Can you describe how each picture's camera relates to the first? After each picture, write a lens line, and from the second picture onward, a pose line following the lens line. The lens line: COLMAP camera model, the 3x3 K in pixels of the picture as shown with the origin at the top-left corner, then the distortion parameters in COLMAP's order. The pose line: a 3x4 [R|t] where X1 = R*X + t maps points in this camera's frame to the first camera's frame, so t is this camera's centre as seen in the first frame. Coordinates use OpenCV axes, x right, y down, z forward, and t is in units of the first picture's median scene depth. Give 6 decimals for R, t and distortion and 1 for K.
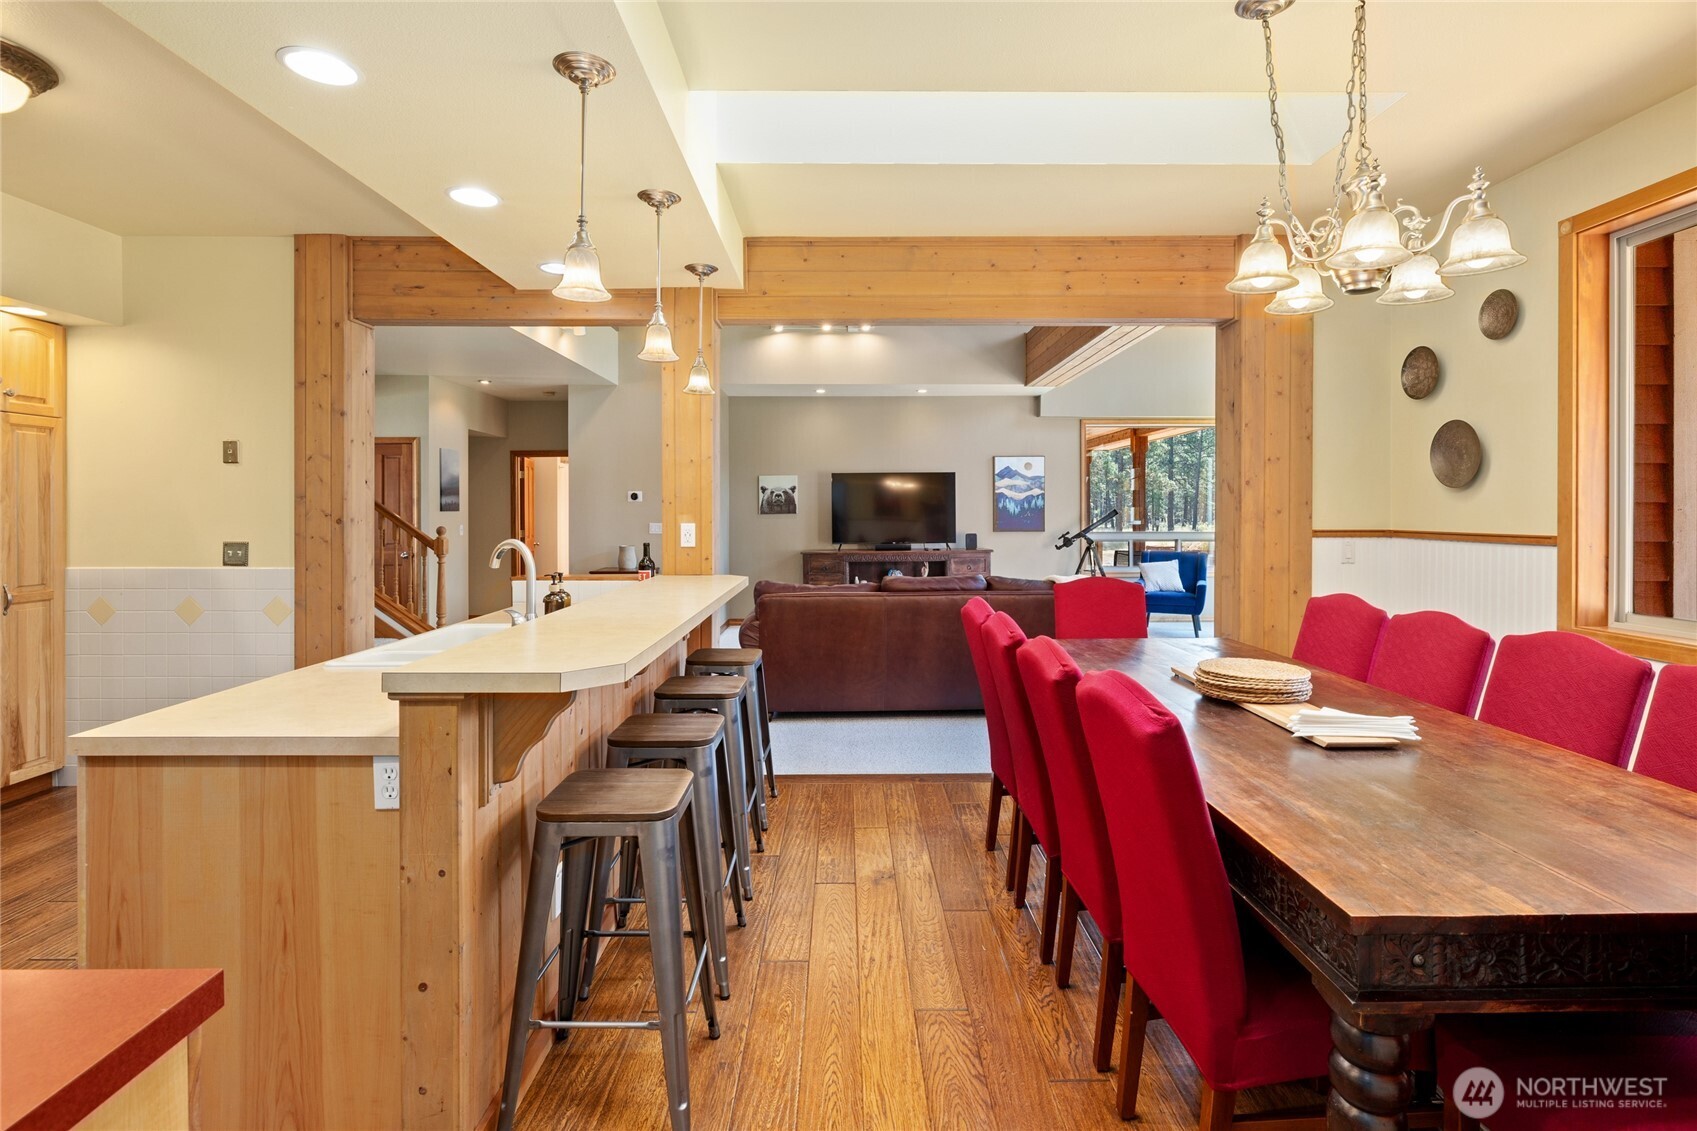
lens RADIAL K [[795.7, 0, 842.2], [0, 795.7, 515.7], [0, 0, 1]] dist [-0.007394, 0.001136]
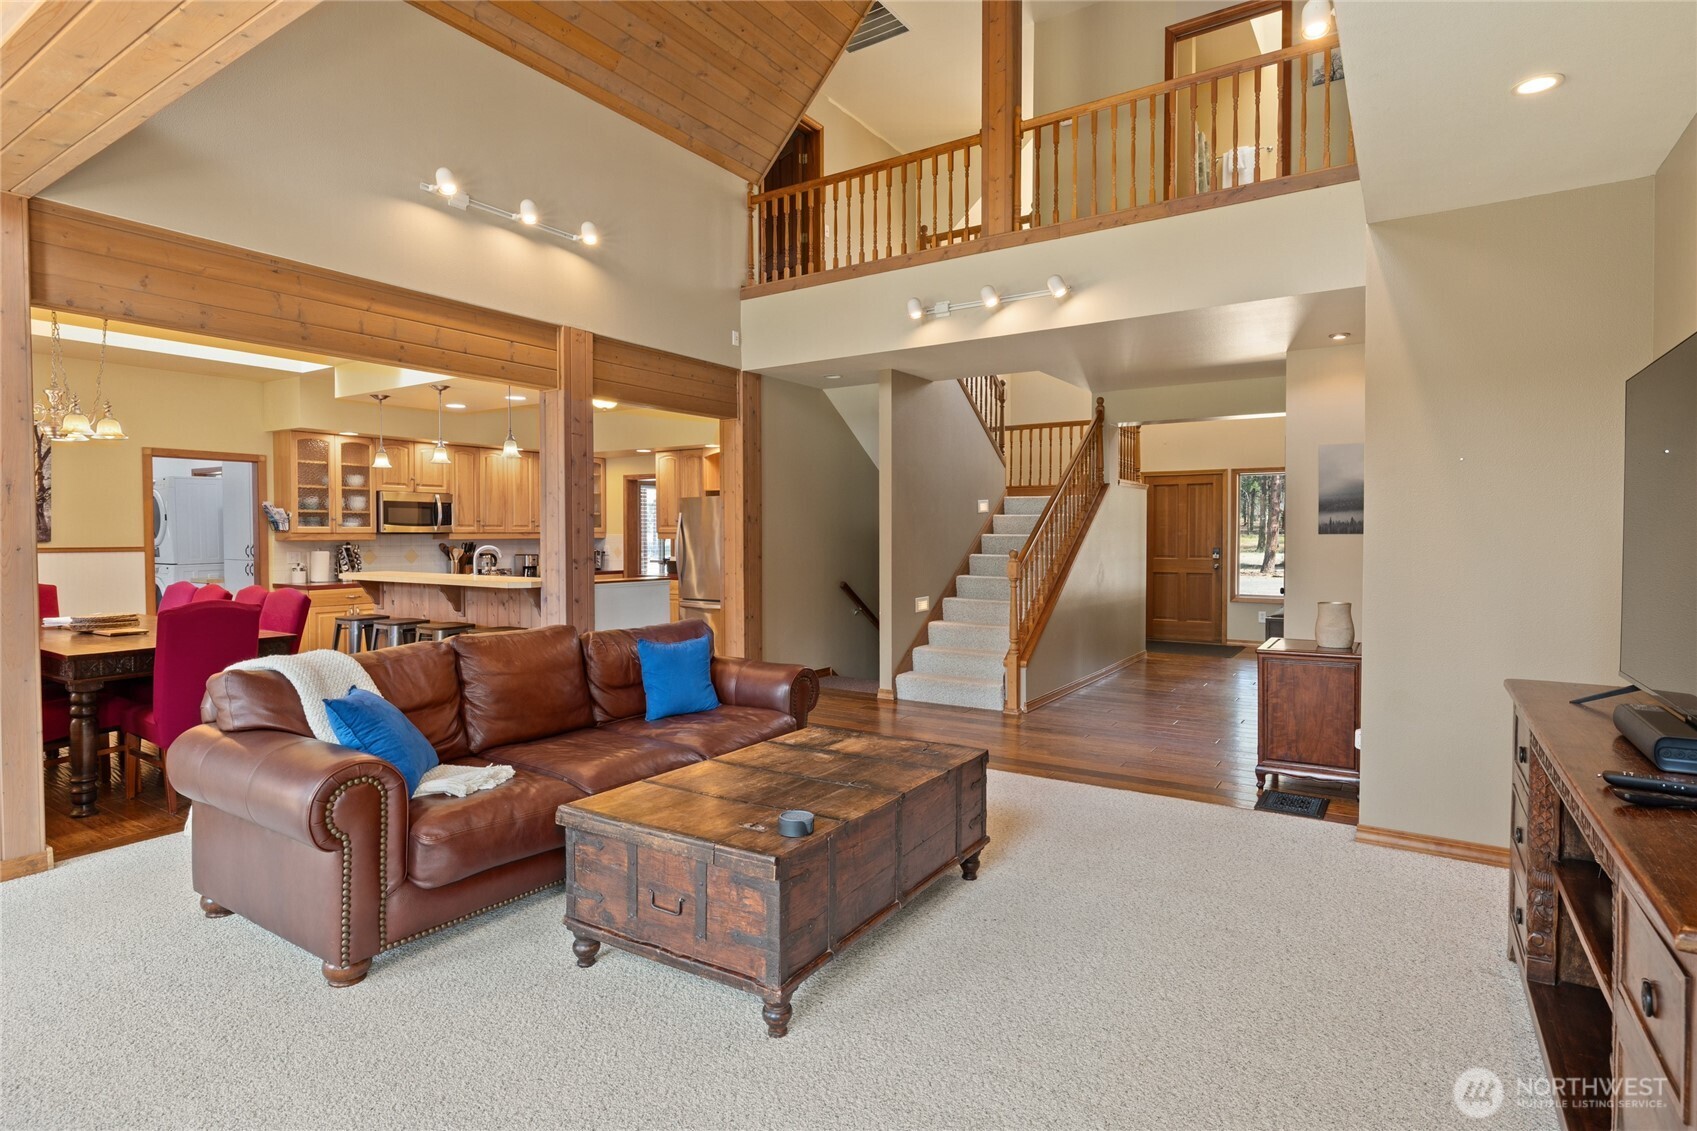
lens RADIAL K [[863.6, 0, 854.0], [0, 863.6, 554.2], [0, 0, 1]] dist [-0.003792, 0.000774]
pose [[-0.550655, 0.021949, -0.834444, 0.324687], [-0.005054, 0.999548, 0.029627, -0.007005], [0.834717, 0.020532, -0.550296, 0.956677]]
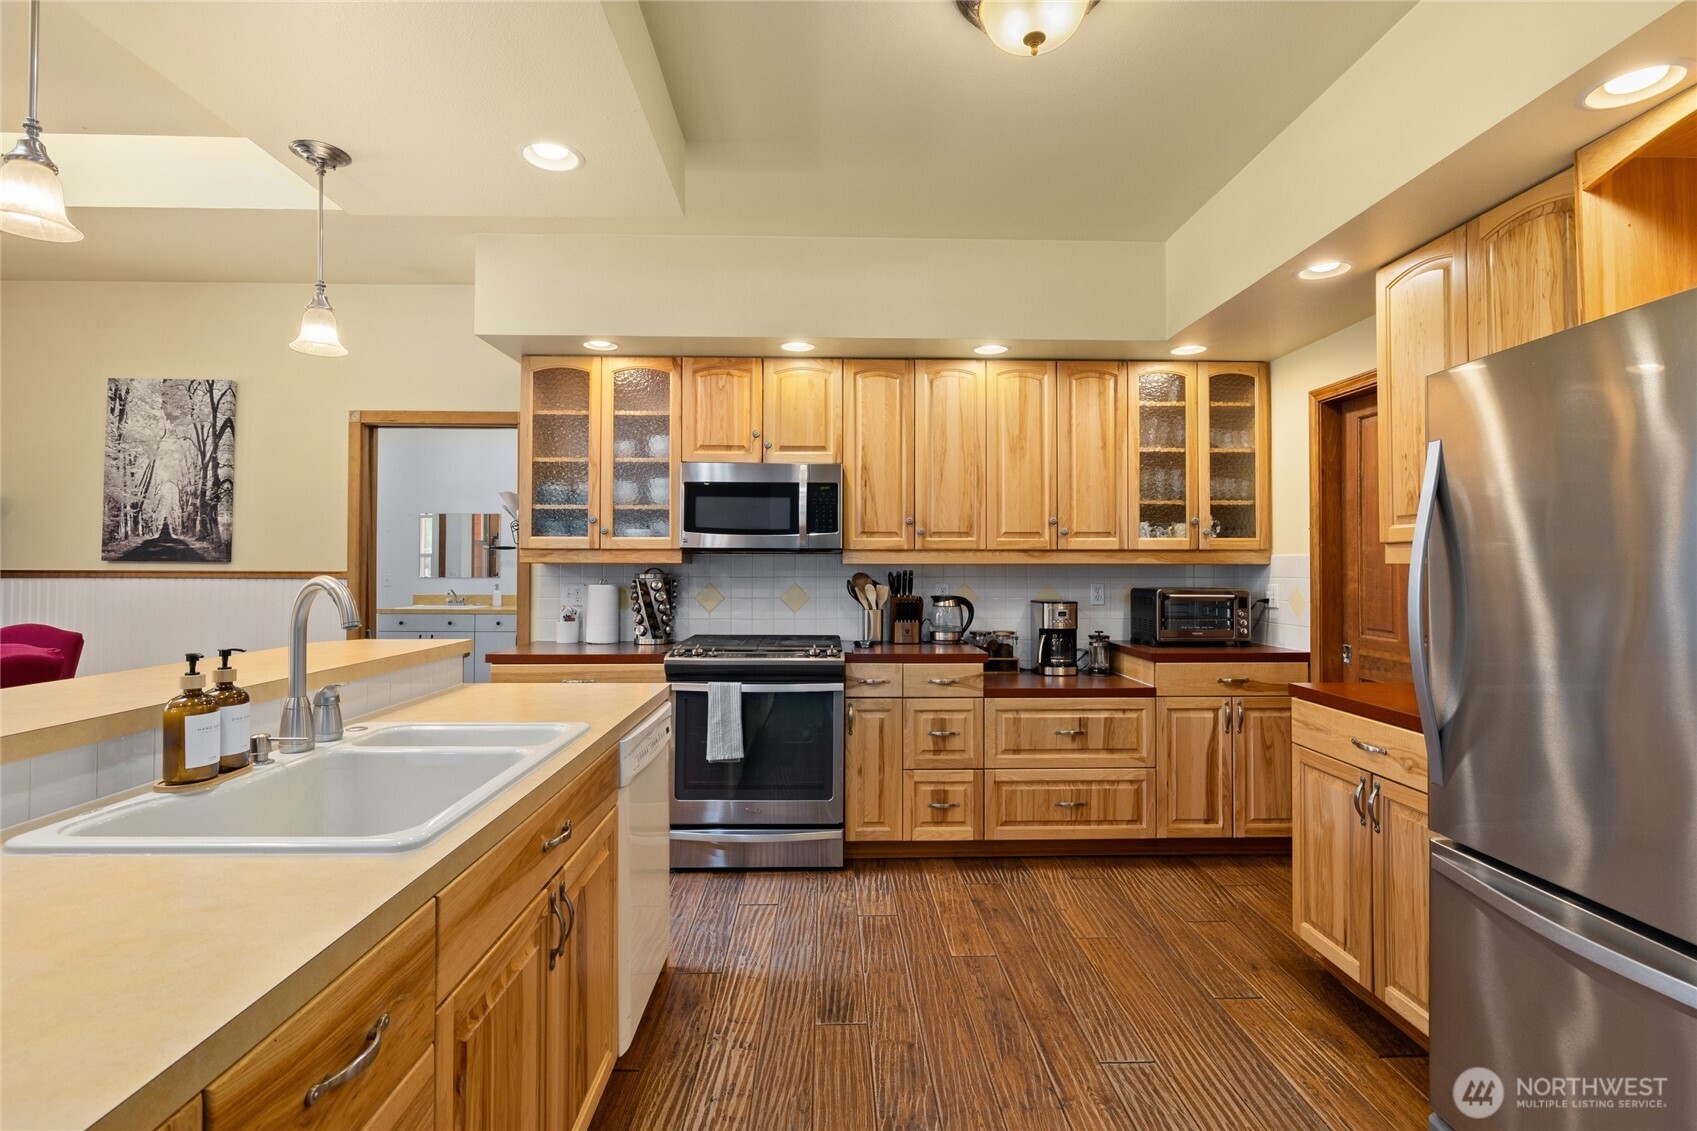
lens RADIAL K [[795.7, 0, 850.4], [0, 795.7, 555.4], [0, 0, 1]] dist [-0.007394, 0.001136]
pose [[-0.999715, -0.002487, -0.023755, -0.226794], [-0.002314, 0.999971, -0.007312, 0.005684], [0.023773, -0.007255, -0.999691, 0.453633]]
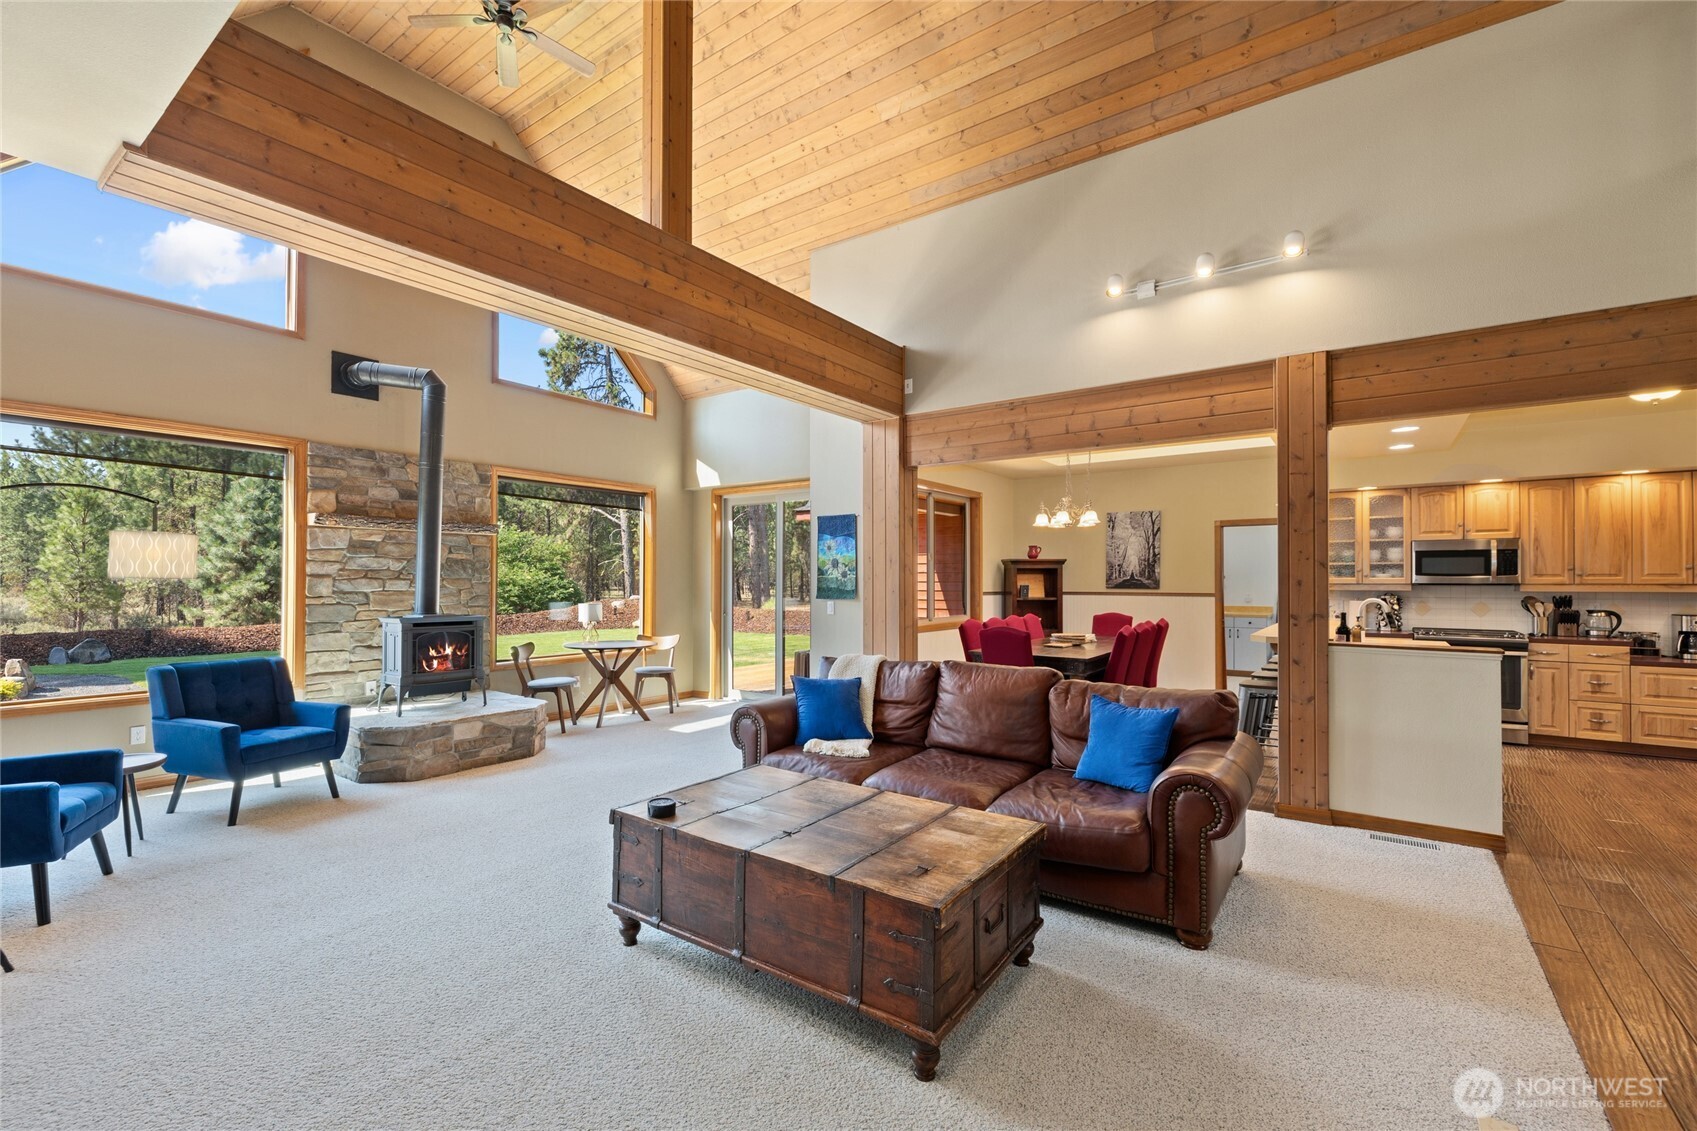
lens RADIAL K [[726.7, 0, 843.8], [0, 726.7, 577.8], [0, 0, 1]] dist [0.003176, -0.000874]
pose [[-0.805259, 0.002094, 0.592919, -0.124648], [0.003838, 0.999991, 0.001681, -0.009741], [-0.592910, 0.003629, -0.805260, 0.990545]]
